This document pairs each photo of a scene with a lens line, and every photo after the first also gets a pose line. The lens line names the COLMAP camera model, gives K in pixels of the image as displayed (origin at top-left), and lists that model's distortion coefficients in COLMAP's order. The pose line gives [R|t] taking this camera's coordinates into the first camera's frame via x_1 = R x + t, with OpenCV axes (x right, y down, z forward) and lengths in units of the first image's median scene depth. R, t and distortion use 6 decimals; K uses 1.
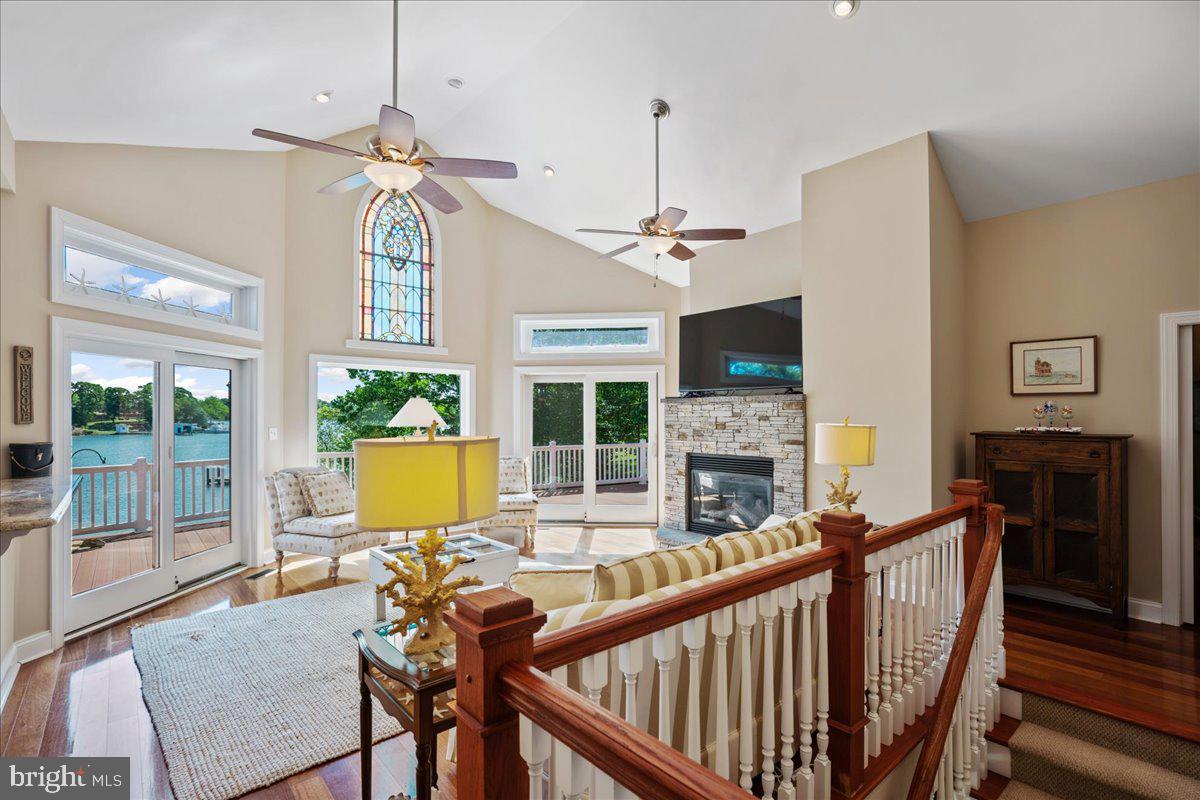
lens RADIAL K [[565.1, 0, 598.6], [0, 565.1, 411.0], [0, 0, 1]] dist [0.000409, 0.000671]
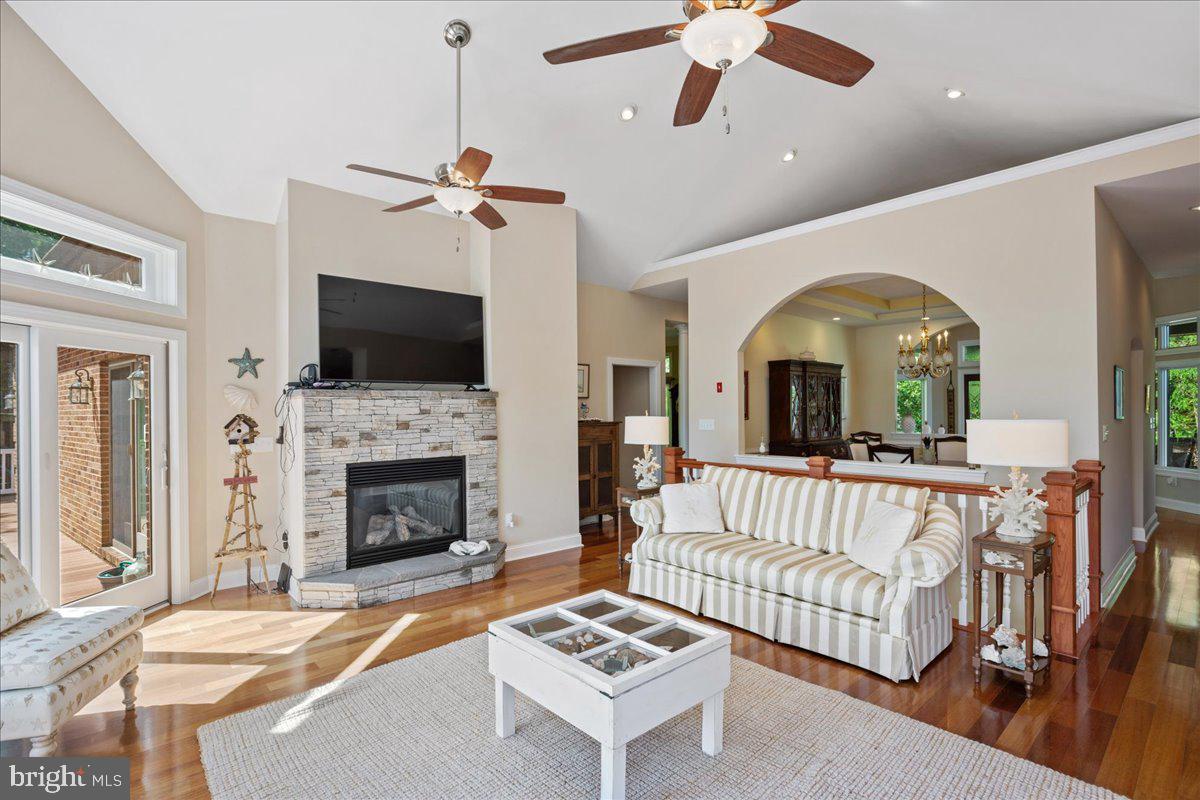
lens RADIAL K [[565.1, 0, 598.6], [0, 565.1, 411.0], [0, 0, 1]] dist [0.000409, 0.000671]
pose [[-0.021513, 0.002877, 0.999764, -0.641499], [0.005460, 0.999981, -0.002760, 0.009017], [-0.999754, 0.005399, -0.021528, 0.747157]]
